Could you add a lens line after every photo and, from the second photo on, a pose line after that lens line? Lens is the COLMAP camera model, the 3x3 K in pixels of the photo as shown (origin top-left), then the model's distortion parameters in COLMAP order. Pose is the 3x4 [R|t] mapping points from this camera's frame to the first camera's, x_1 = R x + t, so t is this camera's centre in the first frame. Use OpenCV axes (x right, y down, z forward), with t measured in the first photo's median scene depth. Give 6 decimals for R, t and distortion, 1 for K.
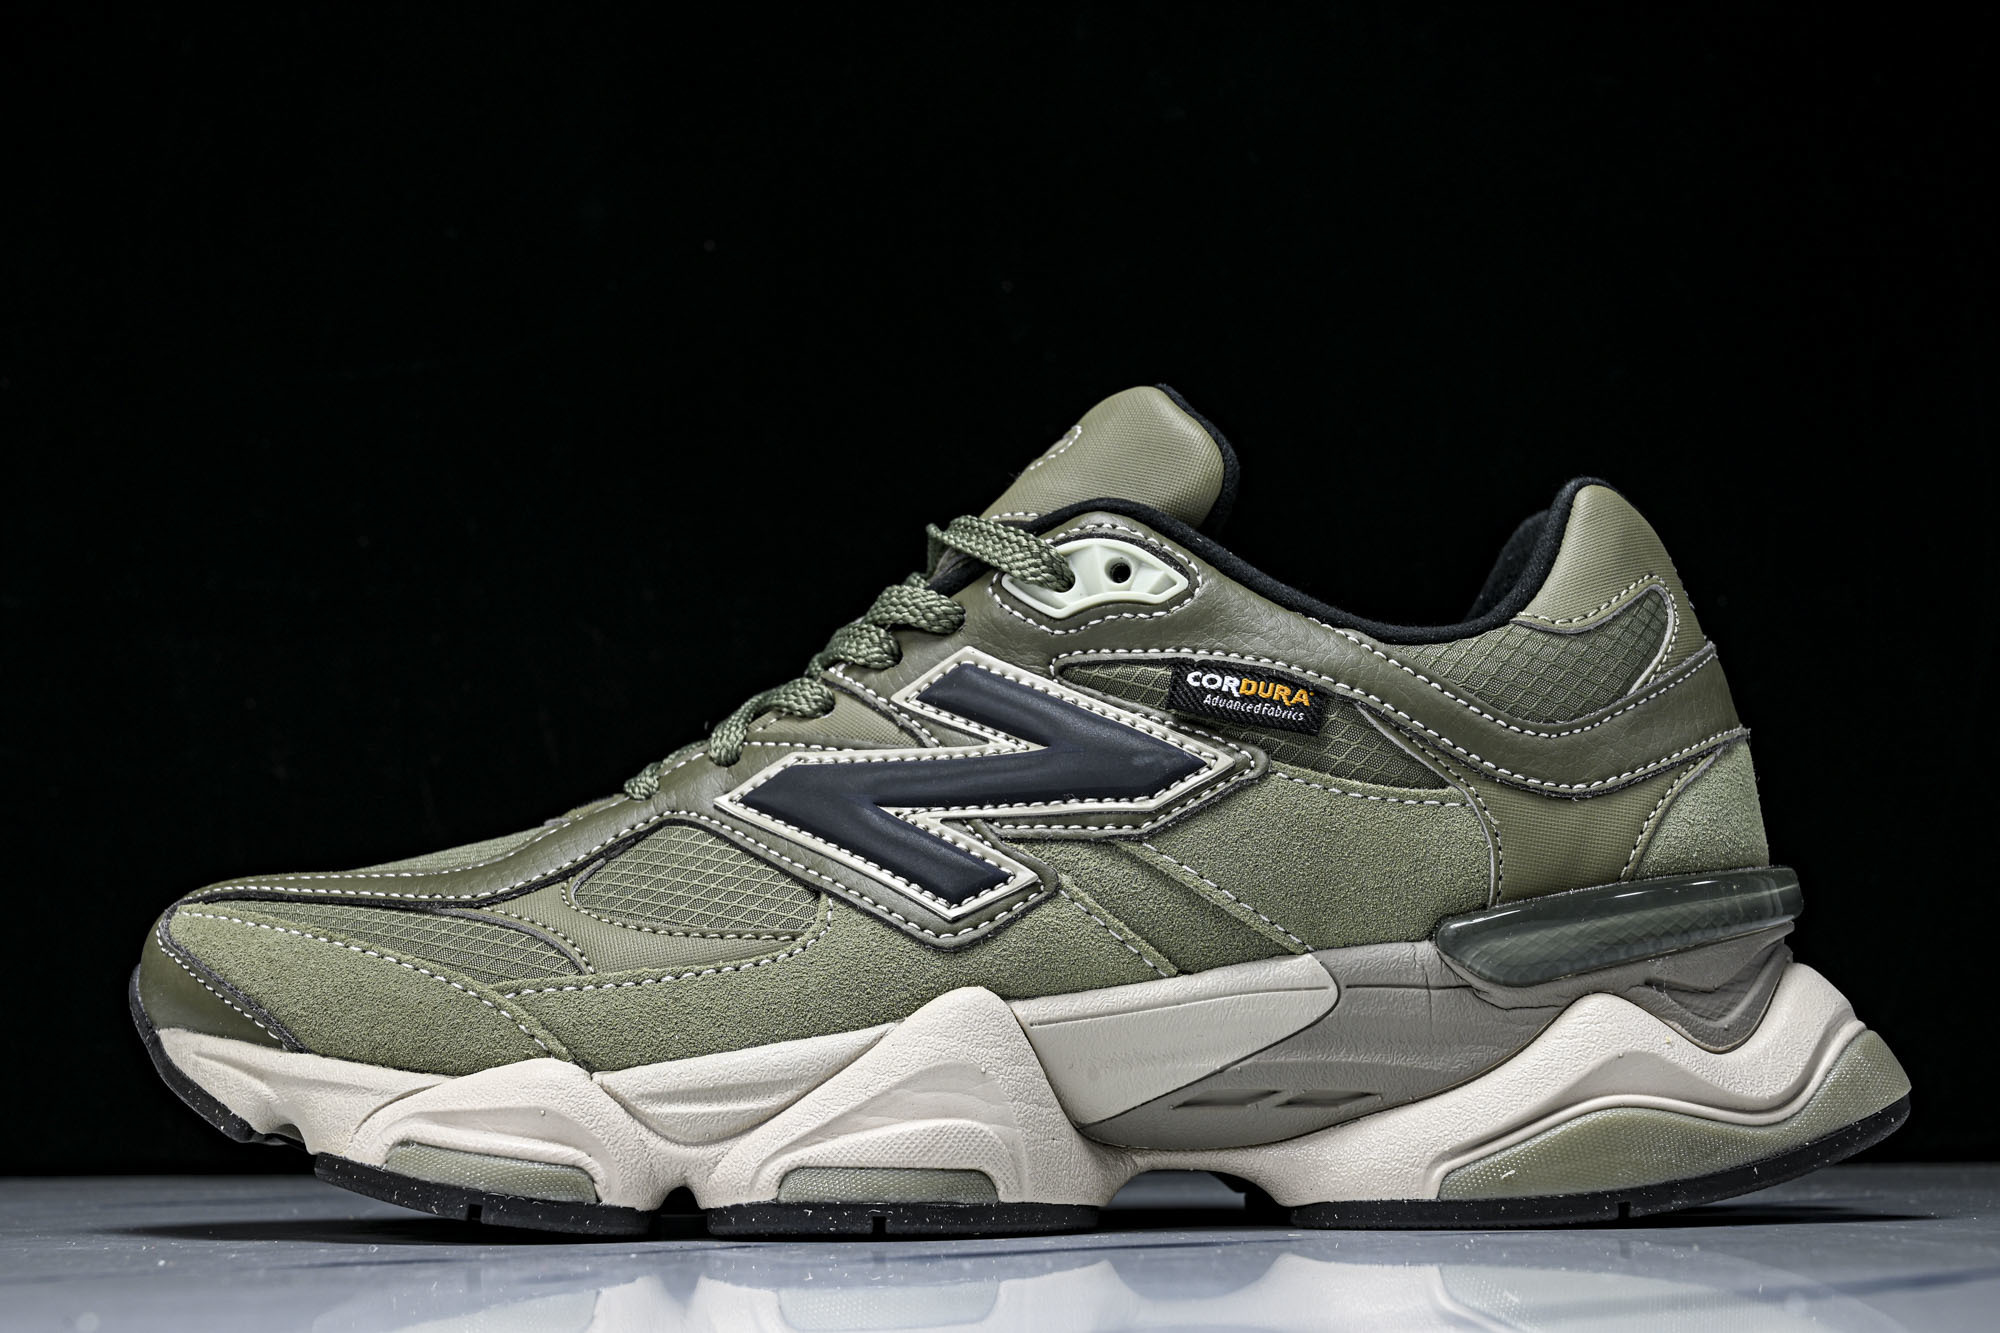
lens RADIAL K [[3488.4, 0, 1003.5], [0, 3488.4, 665.1], [0, 0, 1]] dist [-0.021716, 0.000000]
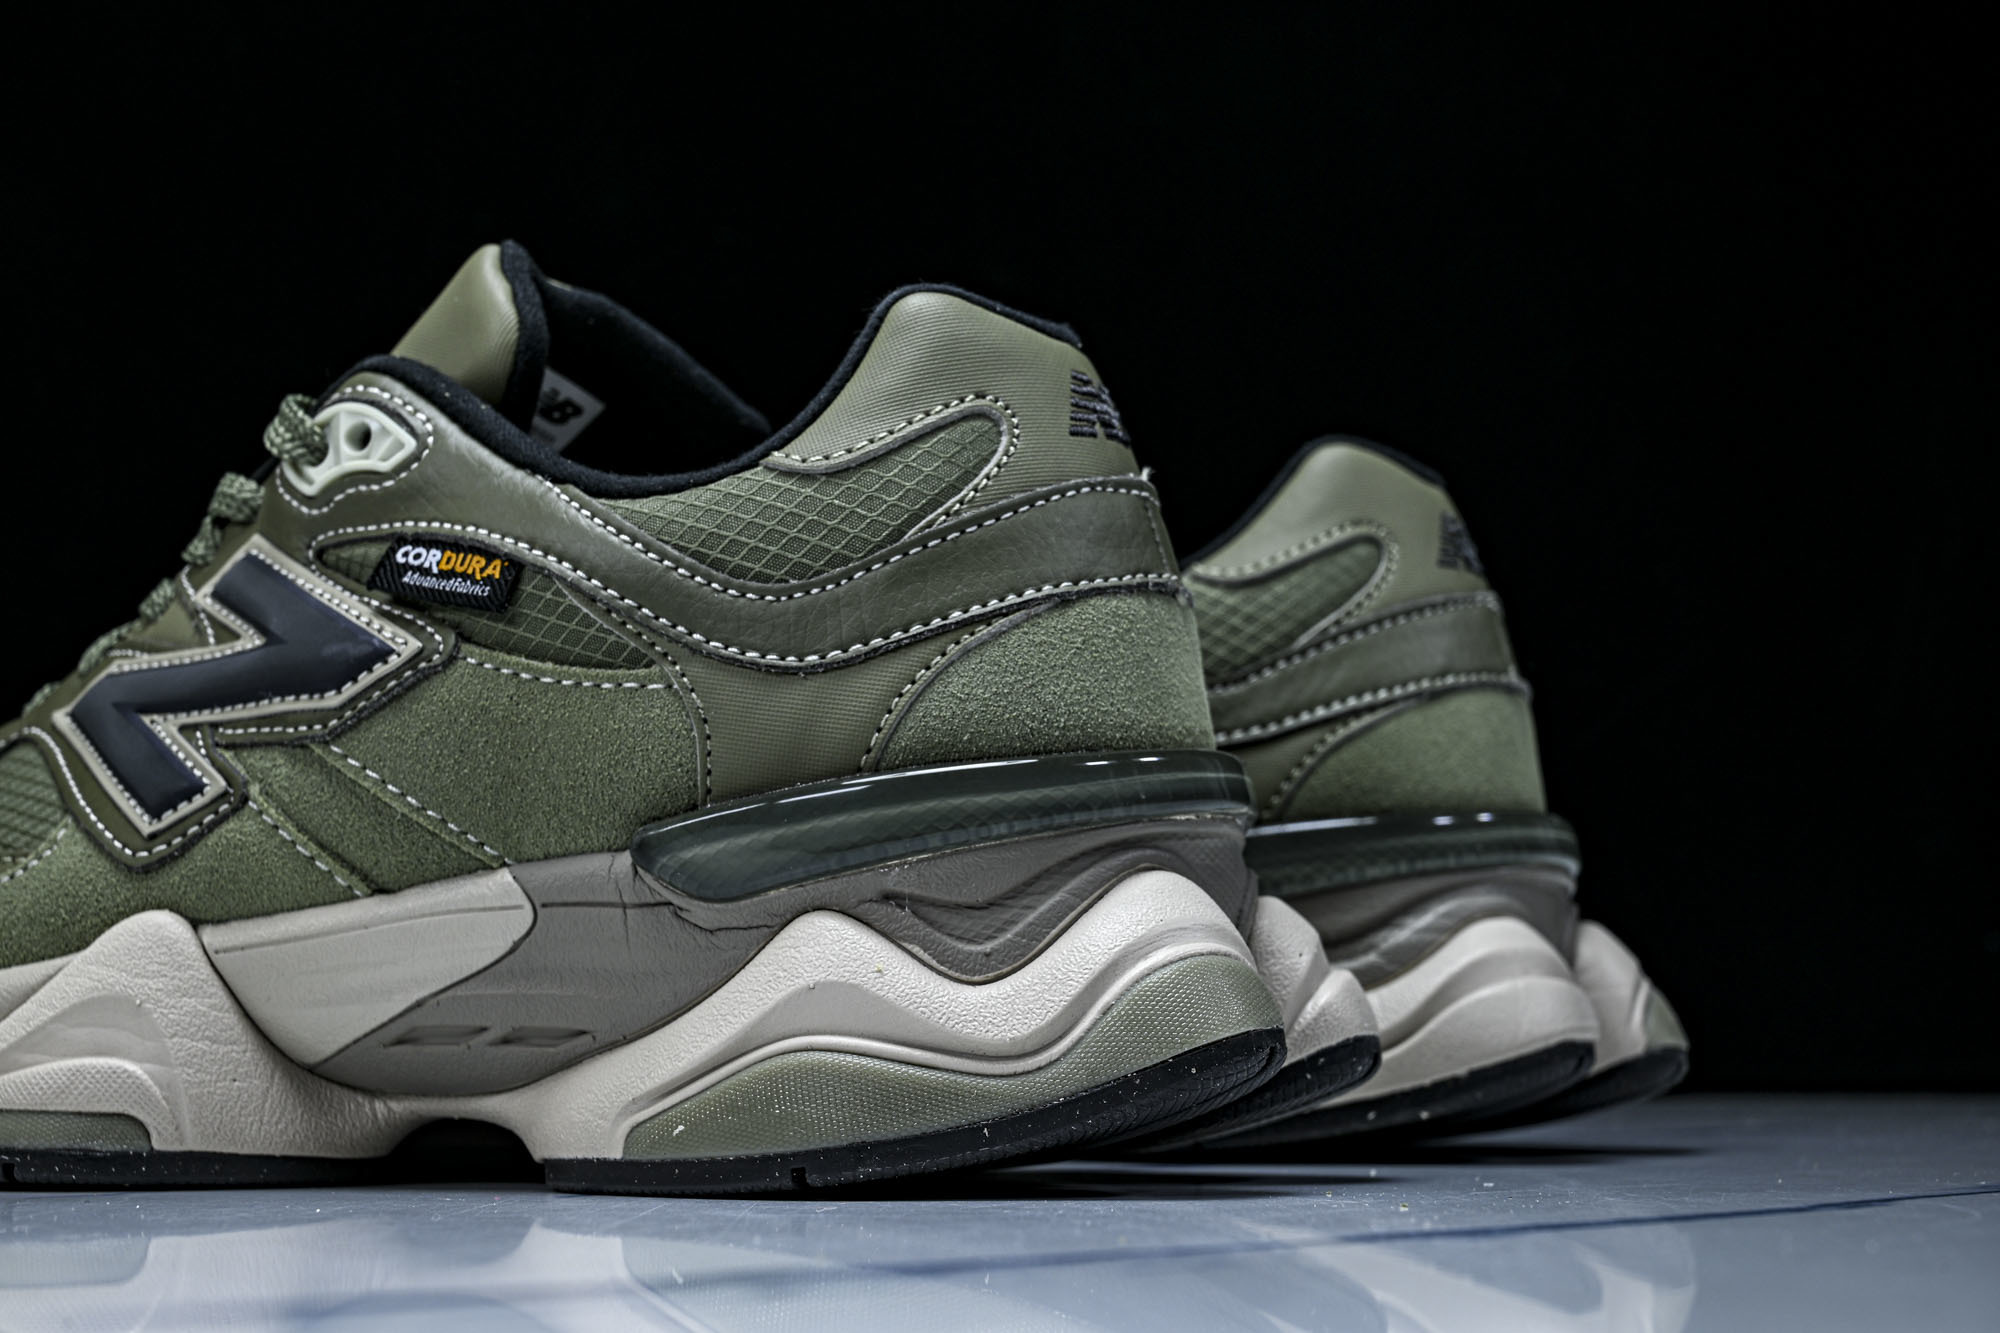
lens RADIAL K [[3306.8, 0, 991.4], [0, 3306.8, 651.8], [0, 0, 1]] dist [0.041383, 0.000000]
pose [[0.889263, -0.044759, -0.455202, 0.563277], [0.049137, 0.998790, -0.002216, 0.037385], [0.454750, -0.020397, 0.890386, 0.330539]]
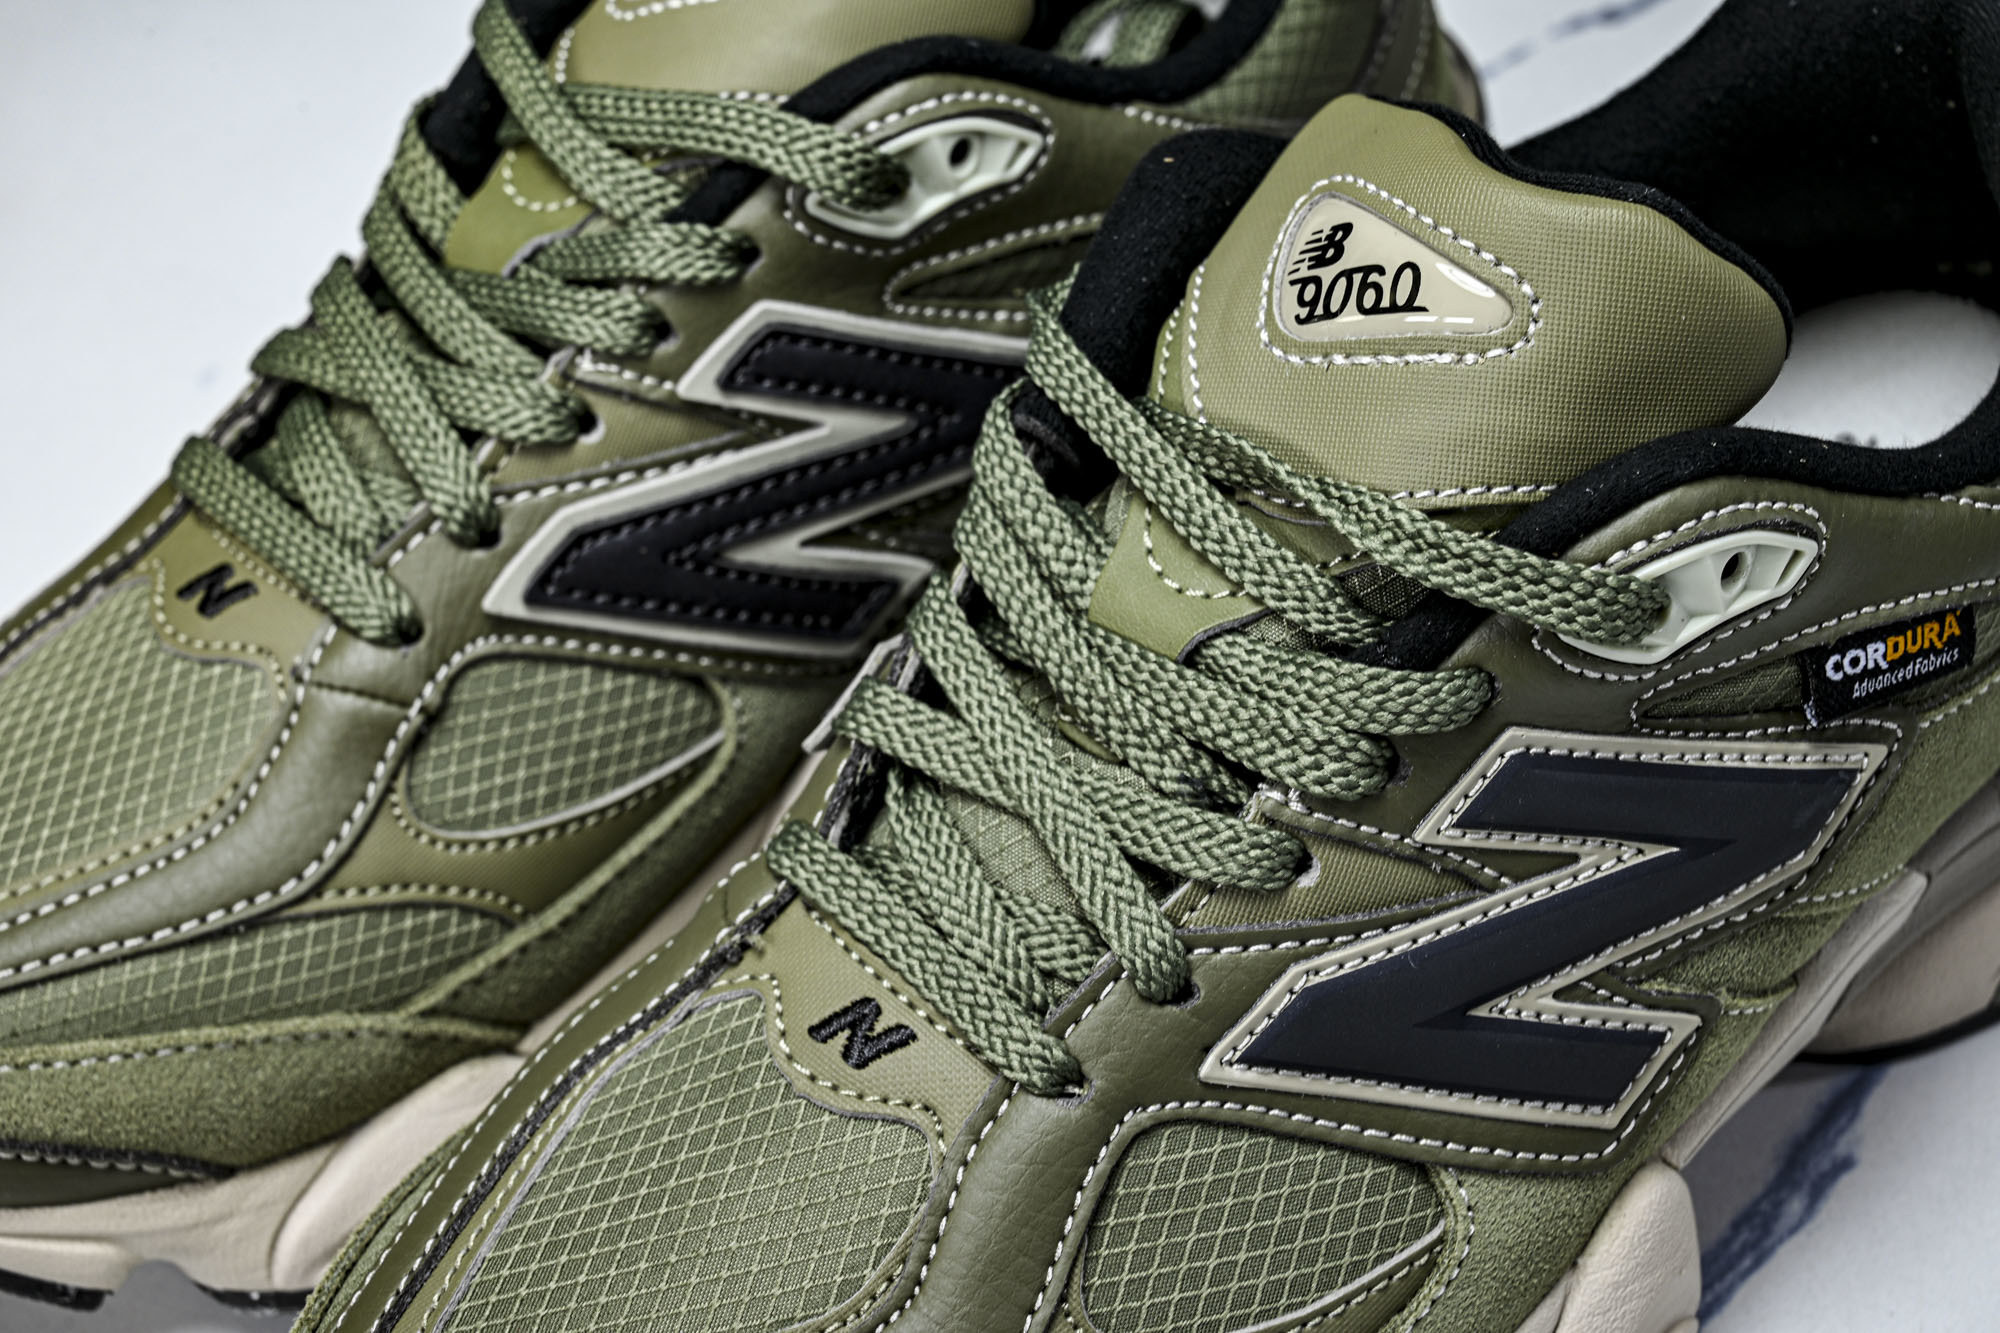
lens RADIAL K [[3572.7, 0, 1005.5], [0, 3572.7, 679.0], [0, 0, 1]] dist [0.053188, 0.000000]
pose [[0.773296, -0.472099, 0.423244, -0.363212], [0.013626, 0.679750, 0.733318, -0.505139], [-0.633899, -0.561305, 0.532081, 0.735457]]
